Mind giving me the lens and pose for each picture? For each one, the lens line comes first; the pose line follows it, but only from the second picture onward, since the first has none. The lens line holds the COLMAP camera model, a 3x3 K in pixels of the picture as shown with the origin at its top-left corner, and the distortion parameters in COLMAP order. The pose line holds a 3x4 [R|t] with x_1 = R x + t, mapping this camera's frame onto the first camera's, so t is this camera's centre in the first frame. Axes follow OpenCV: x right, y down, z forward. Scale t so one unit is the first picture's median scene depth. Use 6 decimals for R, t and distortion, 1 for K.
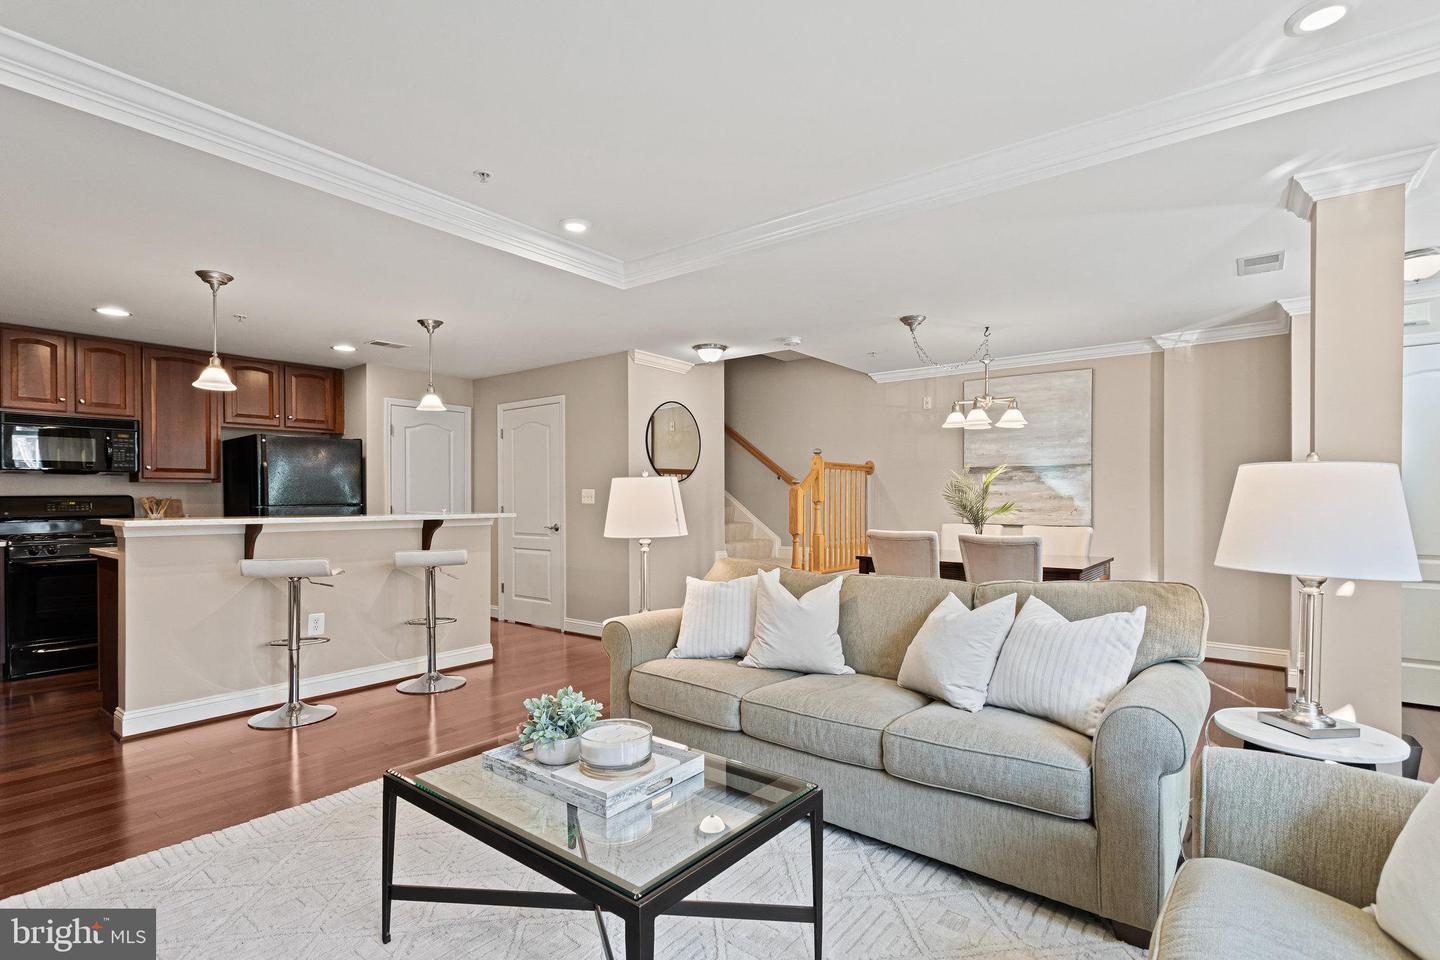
lens RADIAL K [[680.4, 0, 688.8], [0, 680.4, 499.6], [0, 0, 1]] dist [-0.000567, 0.004115]
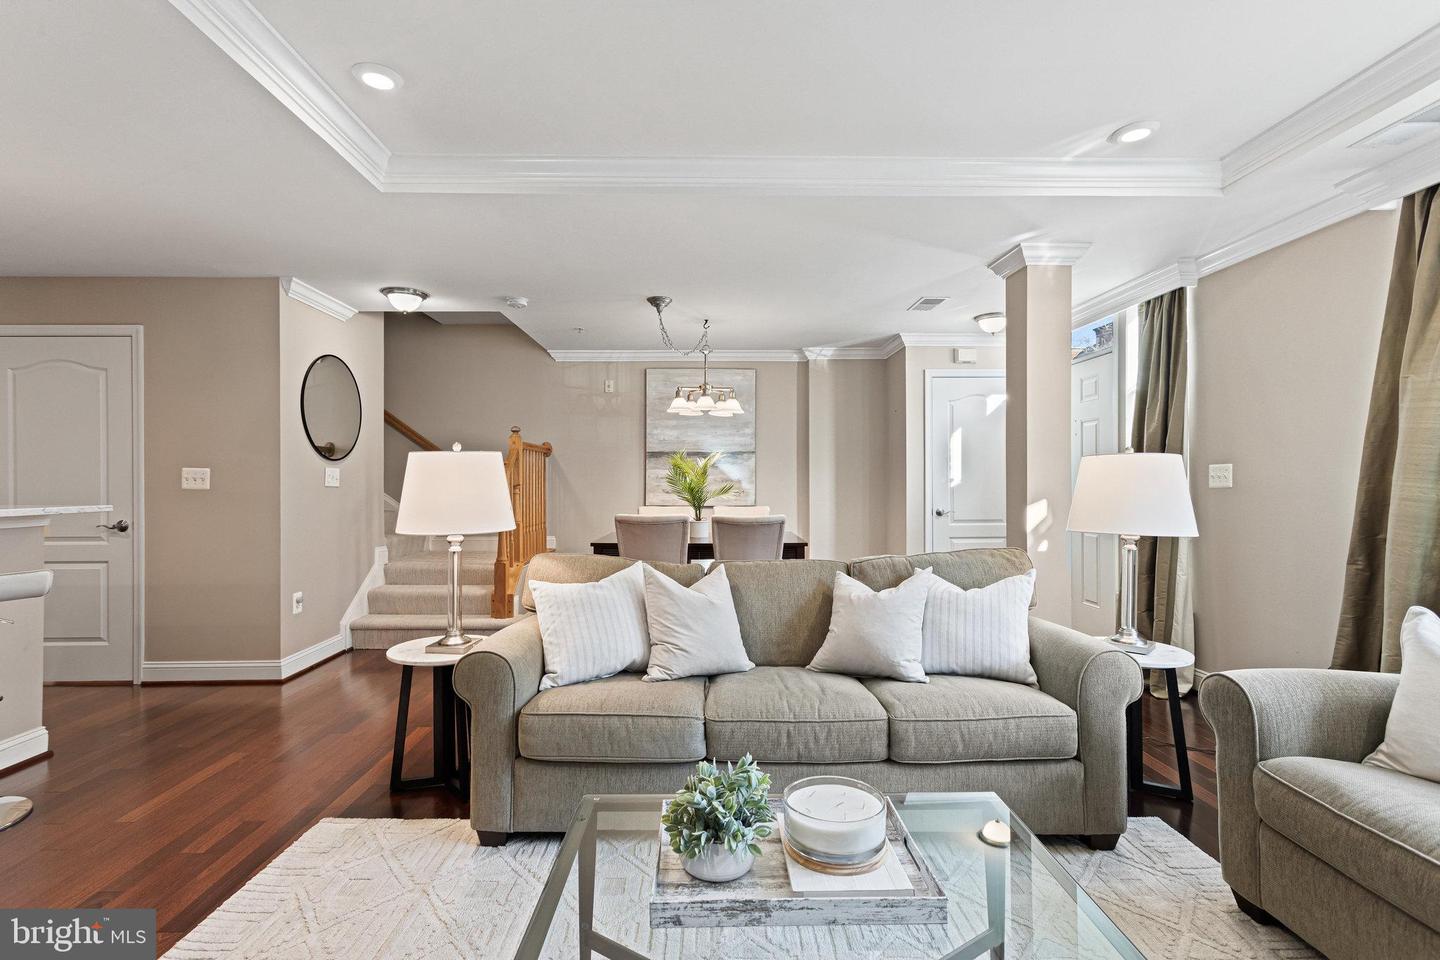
lens RADIAL K [[680.4, 0, 711.6], [0, 680.4, 478.9], [0, 0, 1]] dist [-0.000567, 0.004115]
pose [[0.771704, 0.003209, 0.635973, -0.219047], [0.001348, 0.999977, -0.006682, 0.001388], [-0.635980, 0.006014, 0.771682, 0.170593]]
